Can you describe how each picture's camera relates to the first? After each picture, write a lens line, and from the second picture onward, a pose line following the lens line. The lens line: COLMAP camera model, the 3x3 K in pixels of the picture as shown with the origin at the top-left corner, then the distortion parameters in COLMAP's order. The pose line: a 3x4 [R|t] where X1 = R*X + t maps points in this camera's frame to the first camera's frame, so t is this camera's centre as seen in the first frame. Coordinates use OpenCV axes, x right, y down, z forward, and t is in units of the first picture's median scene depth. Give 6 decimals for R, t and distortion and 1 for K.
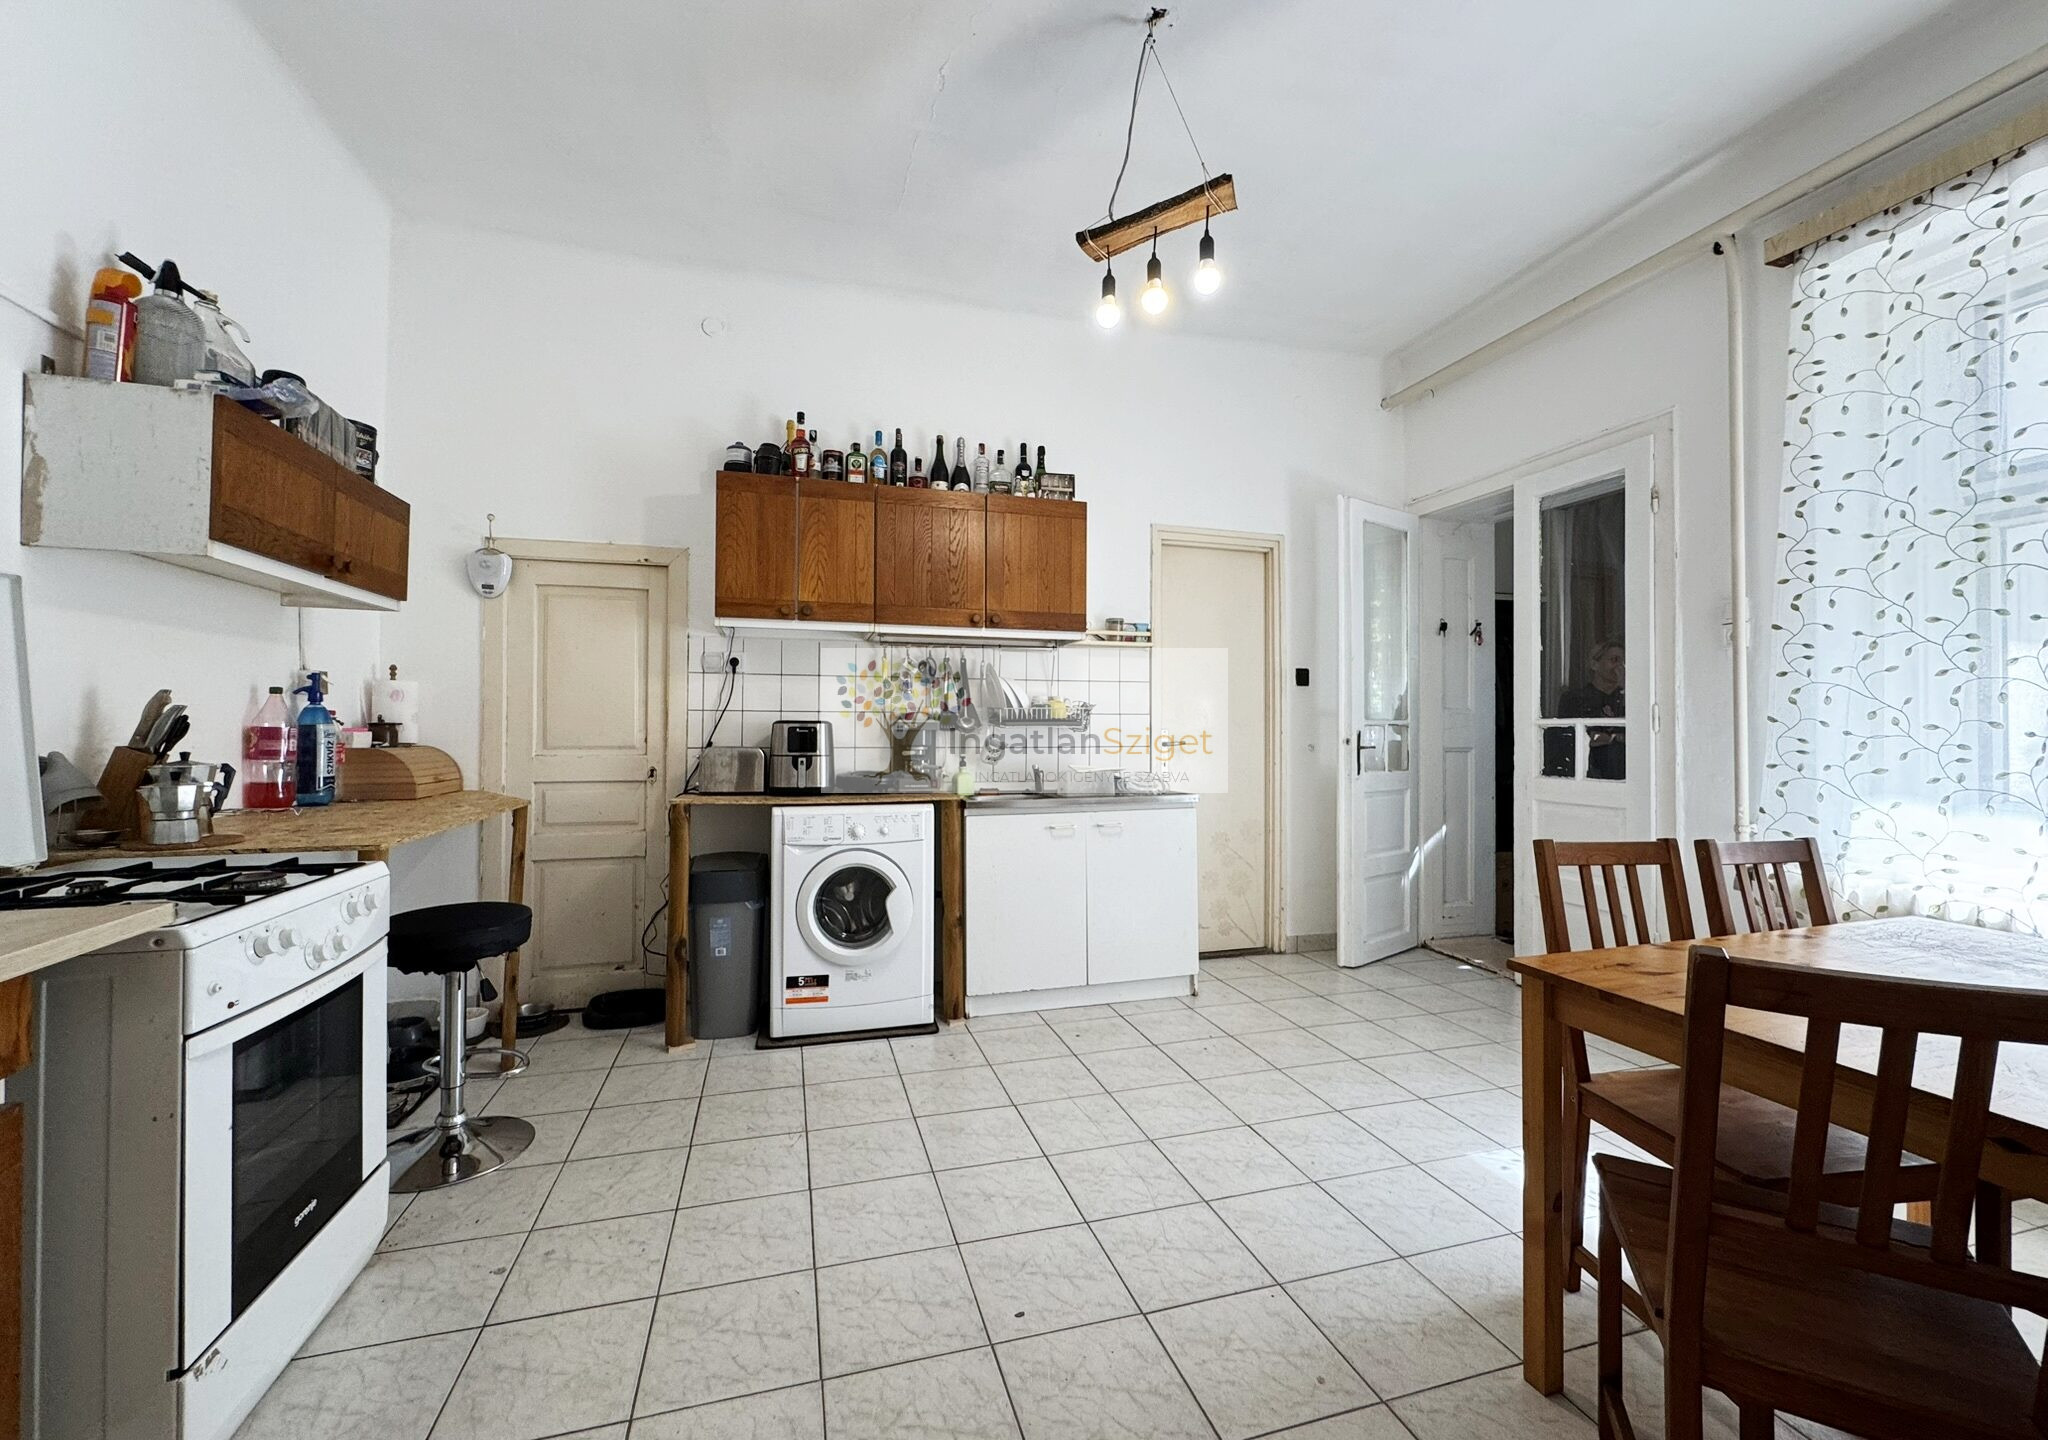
lens RADIAL K [[817.6, 0, 1024.0], [0, 817.6, 720.0], [0, 0, 1]] dist [-0.000334, -0.000021]
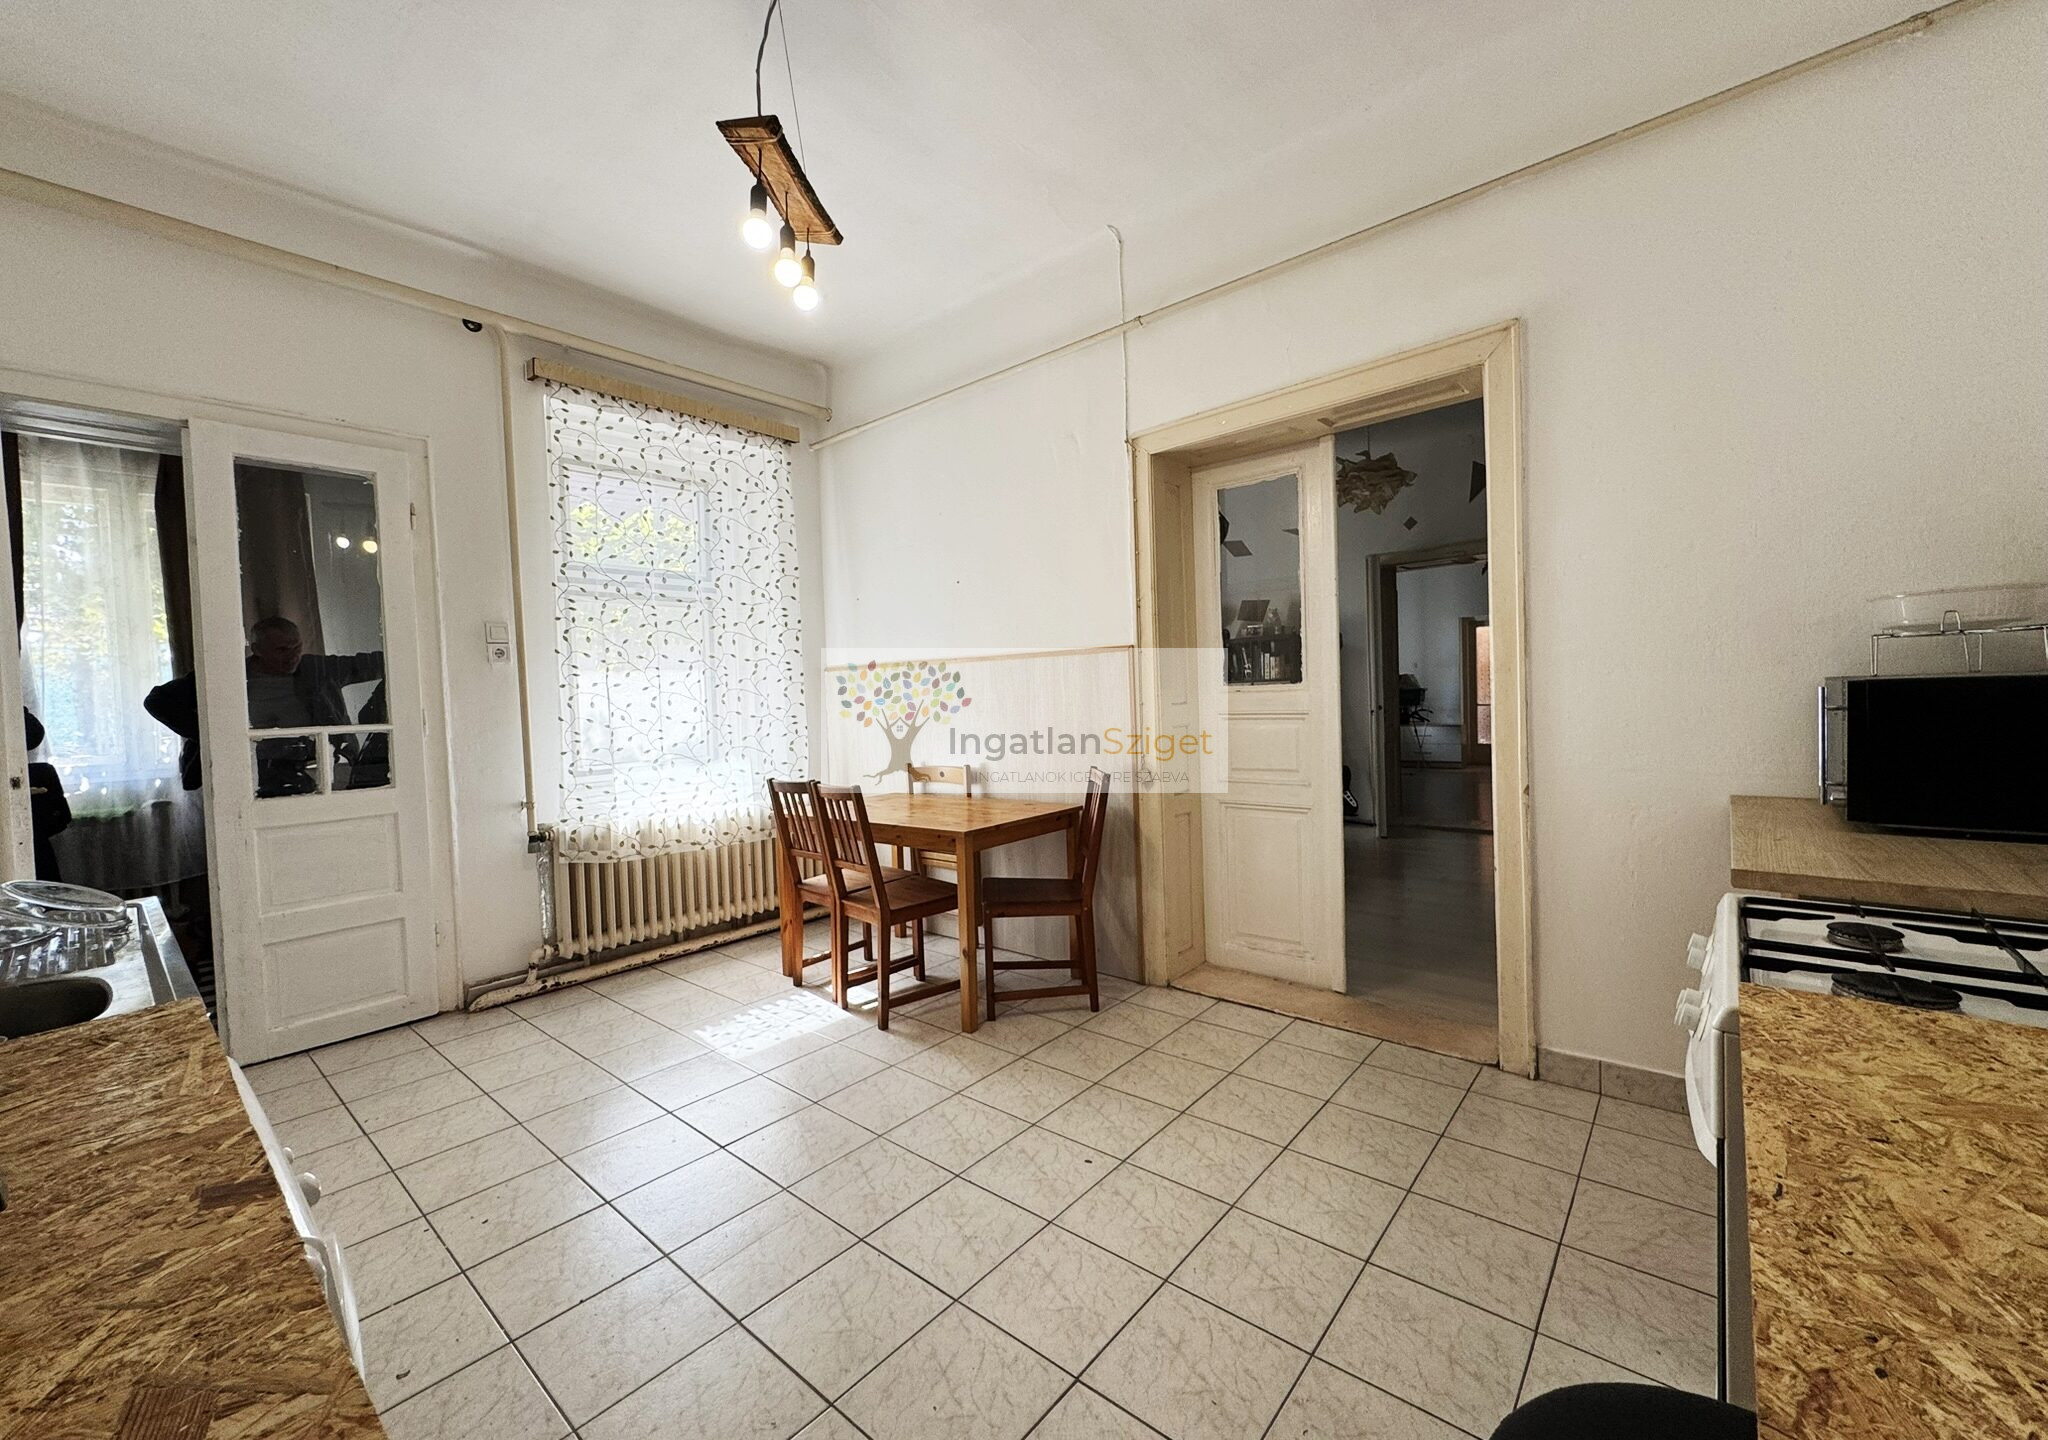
lens RADIAL K [[817.6, 0, 1024.0], [0, 817.6, 720.0], [0, 0, 1]] dist [-0.000334, -0.000021]
pose [[-0.547759, -0.013199, 0.836532, -0.724938], [0.027338, 0.999059, 0.033664, -0.027207], [-0.836190, 0.041309, -0.546882, 1.230245]]
